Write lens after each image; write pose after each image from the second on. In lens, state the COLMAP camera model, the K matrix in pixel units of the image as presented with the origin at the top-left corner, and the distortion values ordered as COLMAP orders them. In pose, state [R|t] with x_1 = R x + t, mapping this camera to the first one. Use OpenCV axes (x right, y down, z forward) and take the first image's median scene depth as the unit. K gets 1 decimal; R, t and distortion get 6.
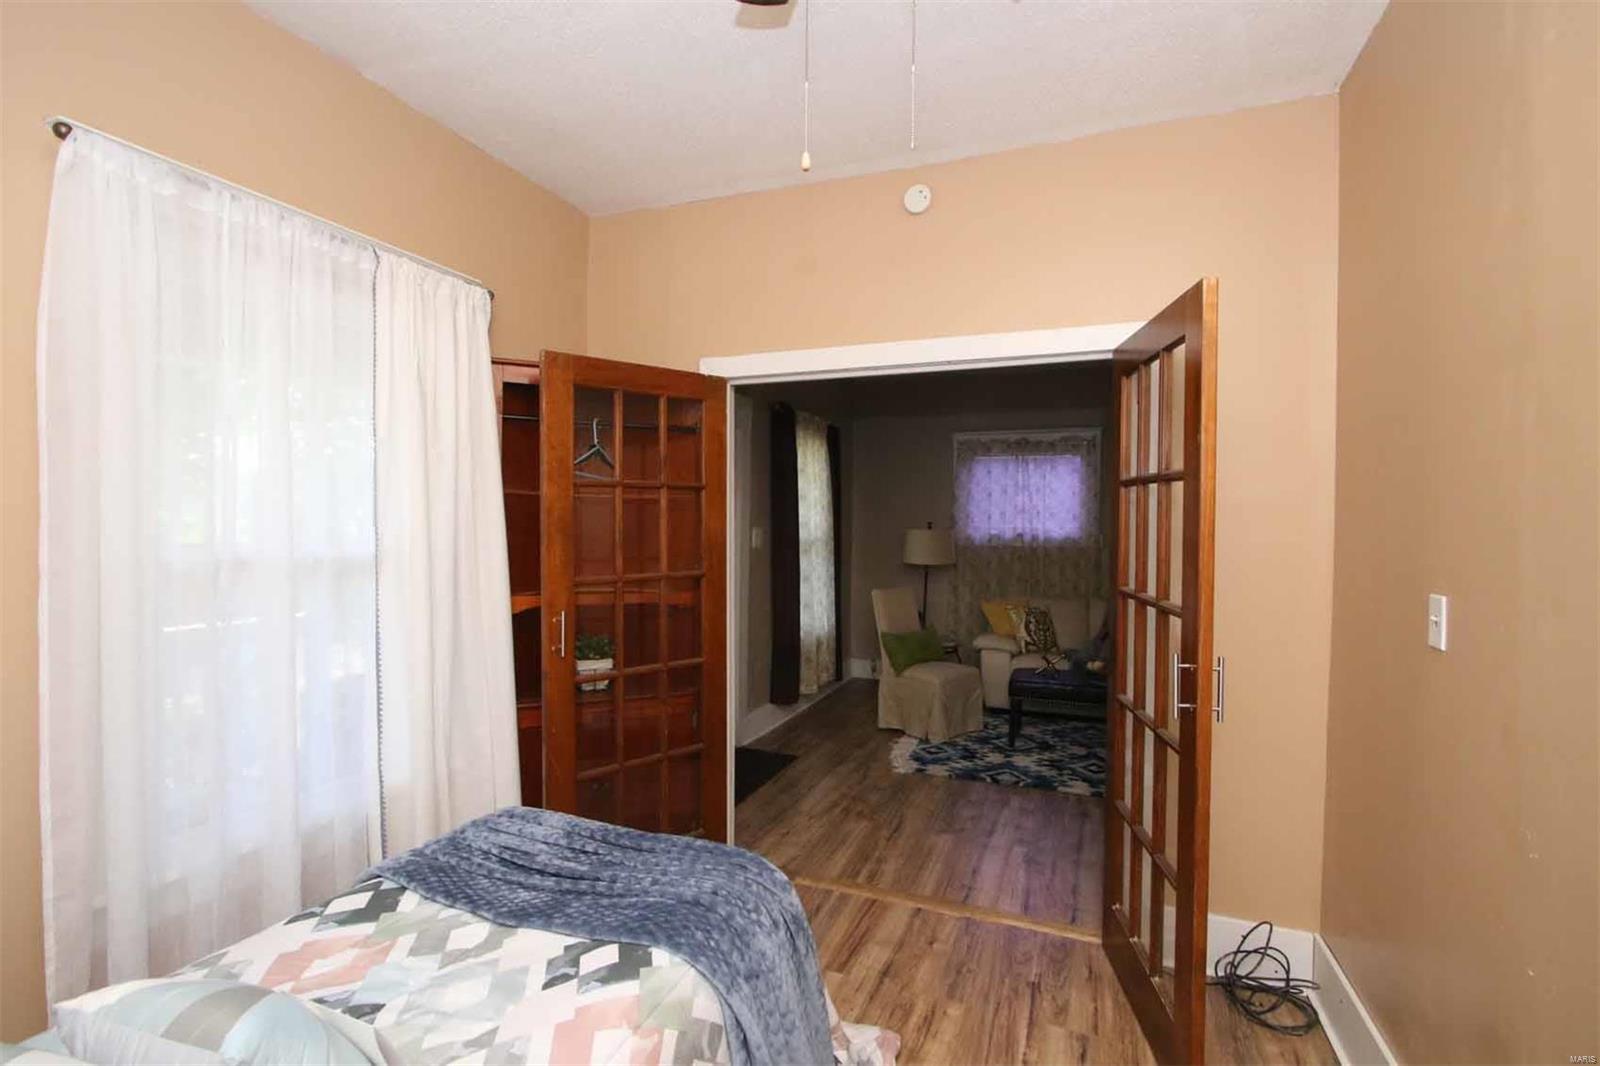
lens RADIAL K [[732.2, 0, 783.6], [0, 732.2, 540.9], [0, 0, 1]] dist [-0.017506, 0.003437]
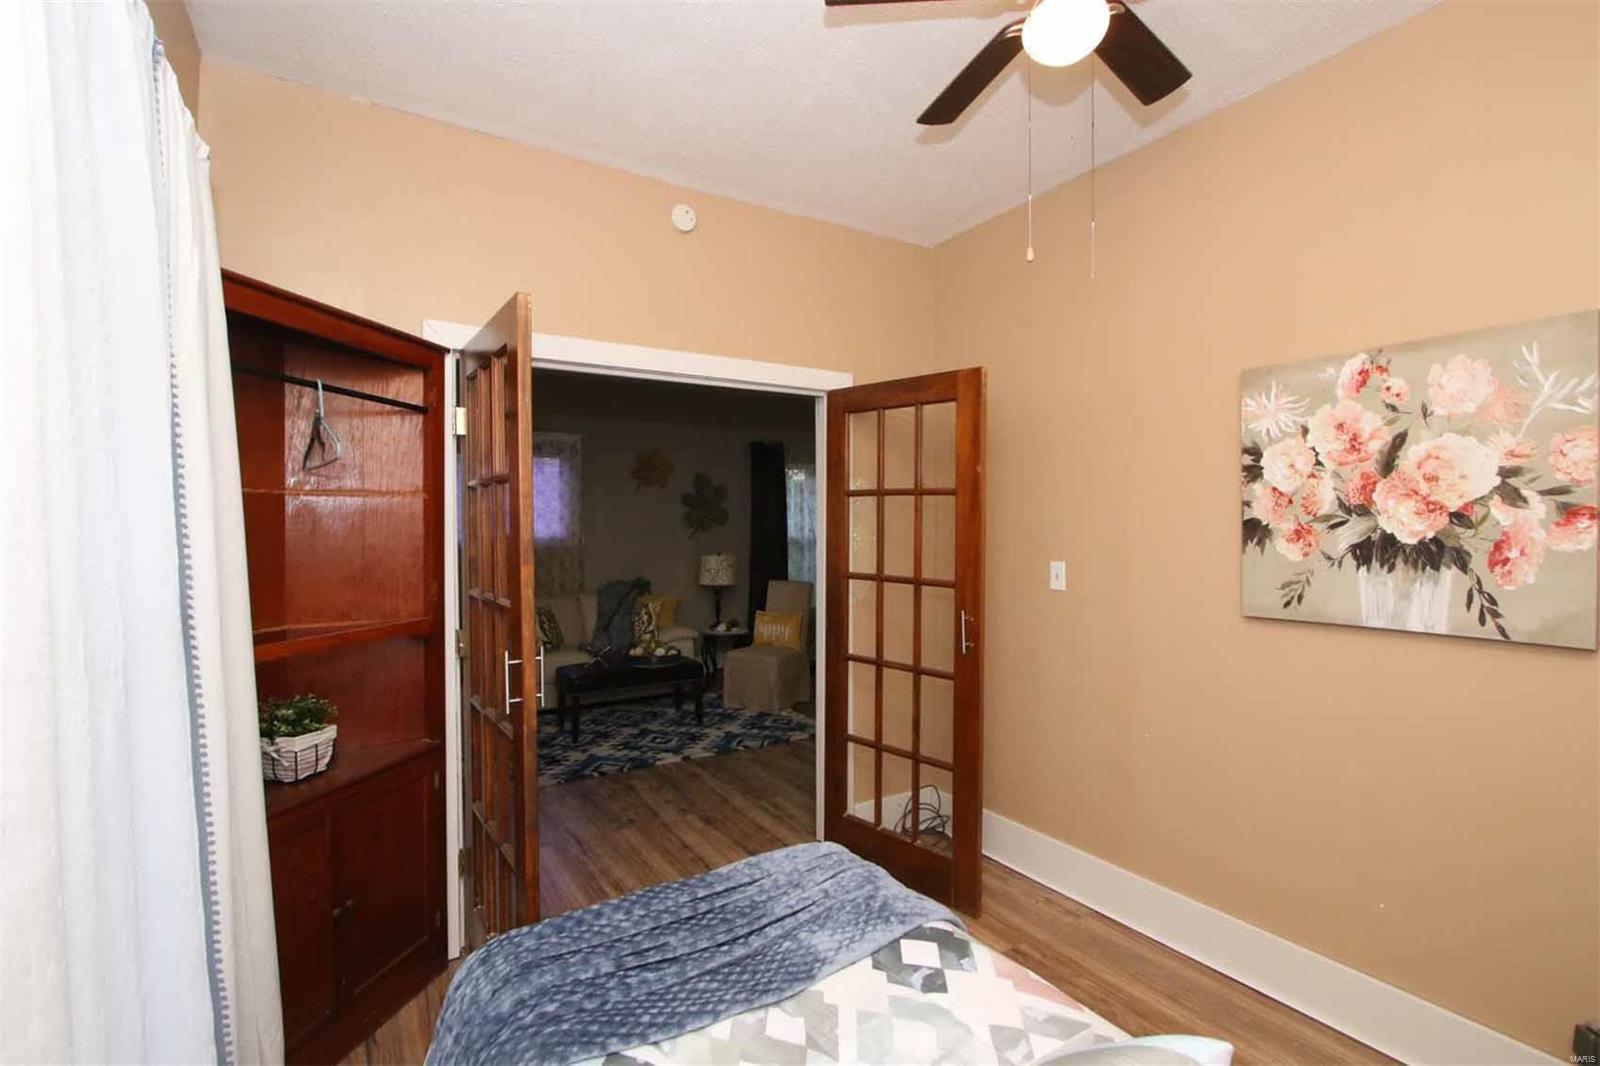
lens RADIAL K [[732.2, 0, 787.4], [0, 732.2, 532.3], [0, 0, 1]] dist [-0.017506, 0.003437]
pose [[0.591302, -0.017496, 0.806260, -0.346097], [0.026036, 0.999658, 0.002598, -0.007635], [-0.806030, 0.019456, 0.591555, 0.156075]]
